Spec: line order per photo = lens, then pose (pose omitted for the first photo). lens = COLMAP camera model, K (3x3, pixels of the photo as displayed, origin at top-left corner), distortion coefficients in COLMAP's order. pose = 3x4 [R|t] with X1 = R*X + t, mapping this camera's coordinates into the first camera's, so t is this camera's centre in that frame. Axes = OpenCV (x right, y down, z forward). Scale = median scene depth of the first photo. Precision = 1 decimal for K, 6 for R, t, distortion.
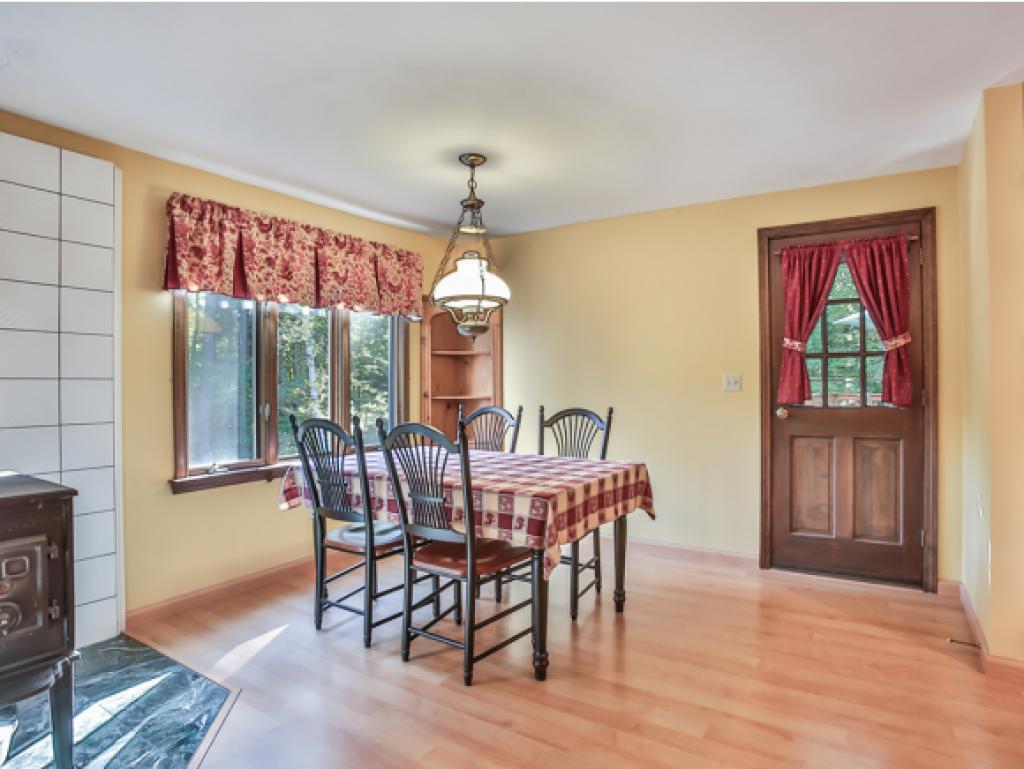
lens RADIAL K [[566.0, 0, 528.9], [0, 566.0, 386.6], [0, 0, 1]] dist [-0.085295, 0.039835]
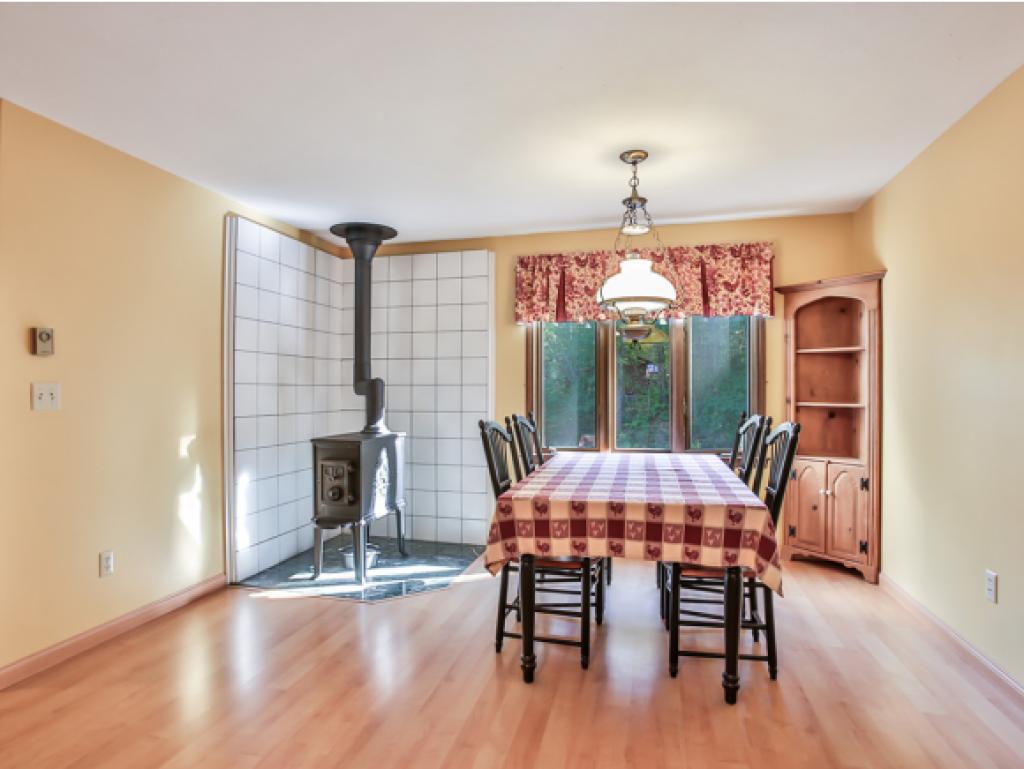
lens RADIAL K [[566.0, 0, 528.9], [0, 566.0, 386.6], [0, 0, 1]] dist [-0.085295, 0.039835]
pose [[0.318101, 0.006128, -0.948037, 0.719693], [-0.005455, 0.999974, 0.004633, -0.013596], [0.948041, 0.003698, 0.318127, 0.500646]]
